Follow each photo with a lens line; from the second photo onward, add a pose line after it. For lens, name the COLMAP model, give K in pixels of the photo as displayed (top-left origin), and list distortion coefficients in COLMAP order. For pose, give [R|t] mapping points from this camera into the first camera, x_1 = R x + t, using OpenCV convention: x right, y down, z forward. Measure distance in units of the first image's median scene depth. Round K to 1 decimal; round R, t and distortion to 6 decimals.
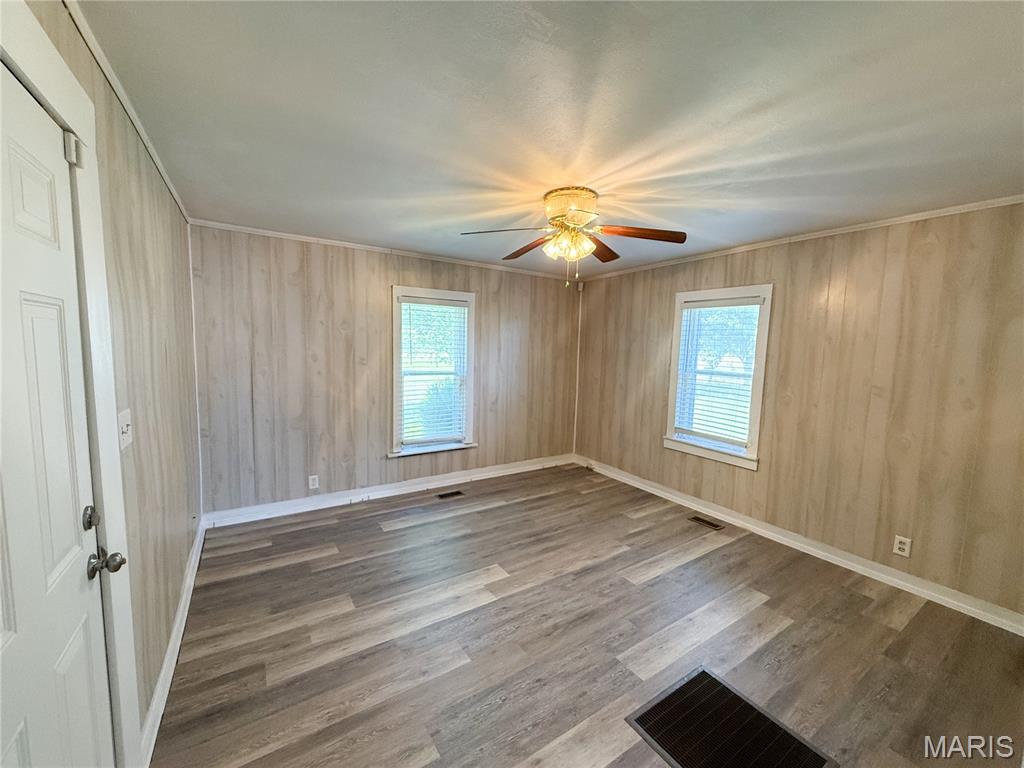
lens RADIAL K [[406.6, 0, 515.5], [0, 406.6, 382.8], [0, 0, 1]] dist [-0.000211, -0.000039]
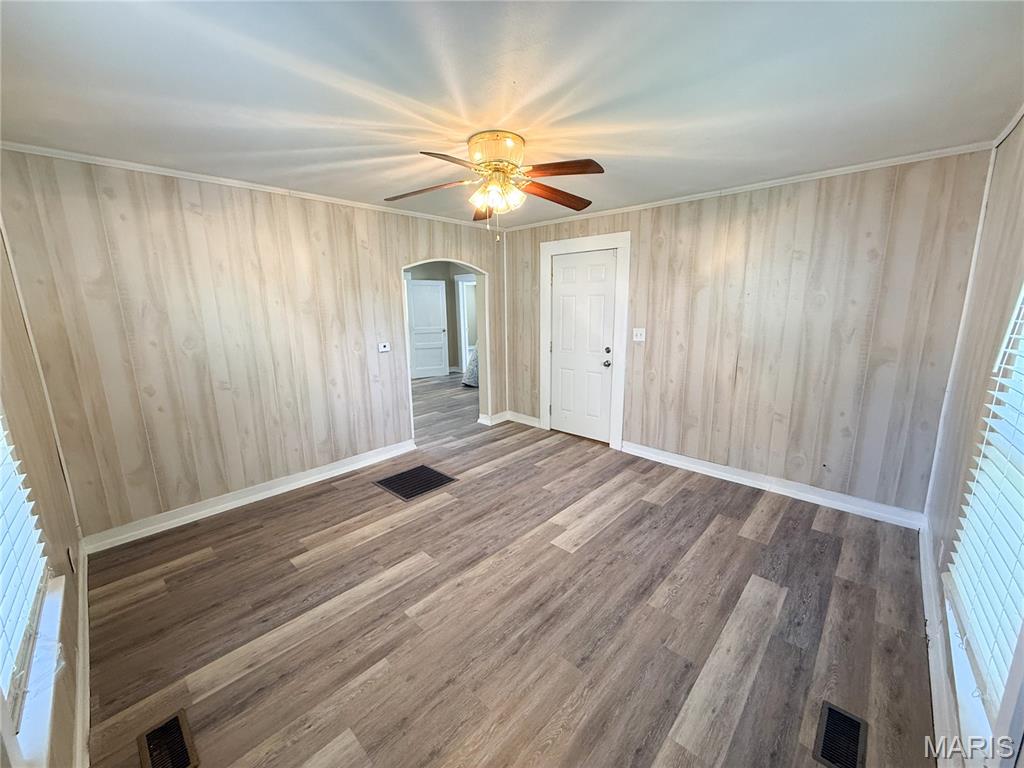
lens RADIAL K [[406.6, 0, 515.5], [0, 406.6, 382.8], [0, 0, 1]] dist [-0.000211, -0.000039]
pose [[-0.971002, 0.033202, -0.236755, 0.296068], [-0.036082, 0.958614, 0.282413, -0.175656], [0.236333, 0.282766, -0.929618, 1.831039]]
